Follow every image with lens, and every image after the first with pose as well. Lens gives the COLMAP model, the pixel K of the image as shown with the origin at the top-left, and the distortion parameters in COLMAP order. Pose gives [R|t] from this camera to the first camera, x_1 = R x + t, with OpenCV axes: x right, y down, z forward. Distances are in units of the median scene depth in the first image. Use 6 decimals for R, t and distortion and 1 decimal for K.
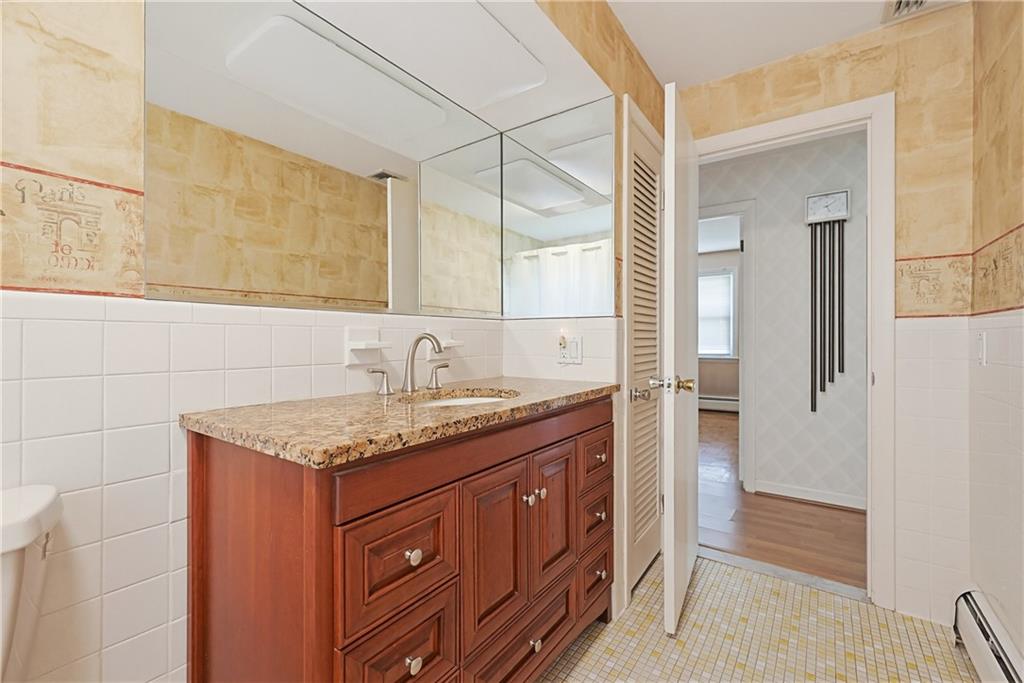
lens RADIAL K [[443.8, 0, 512.8], [0, 443.8, 339.9], [0, 0, 1]] dist [0.000881, -0.000021]
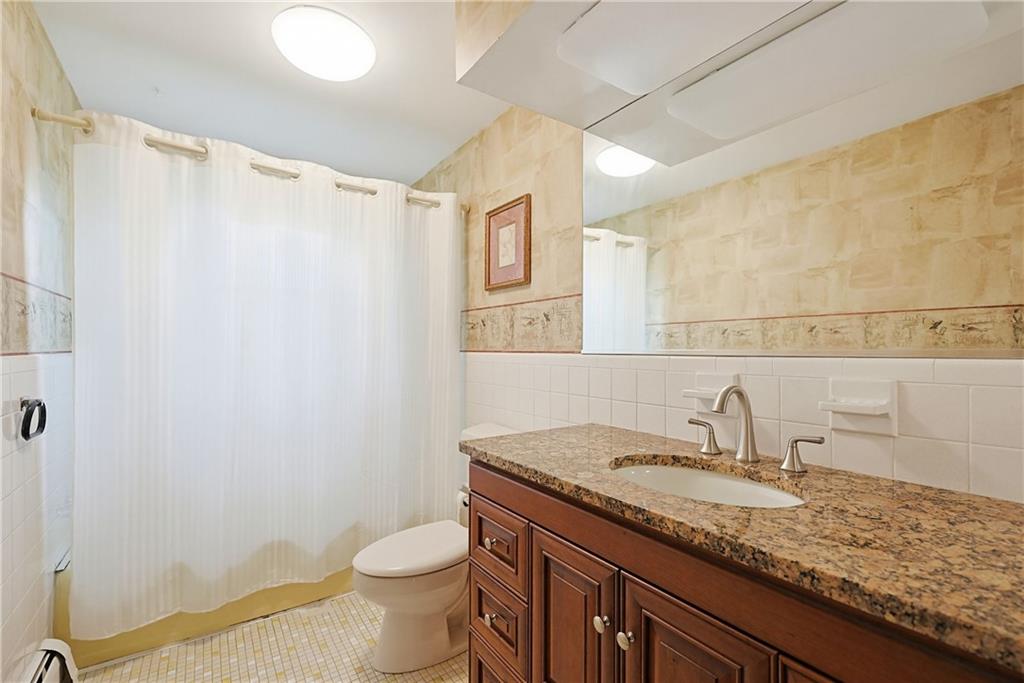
lens RADIAL K [[443.8, 0, 512.8], [0, 443.8, 339.9], [0, 0, 1]] dist [0.000881, -0.000021]
pose [[-0.331701, -0.010604, -0.943325, 0.859438], [0.001498, 0.999930, -0.011767, -0.114653], [0.943384, -0.005316, -0.331661, 1.197232]]
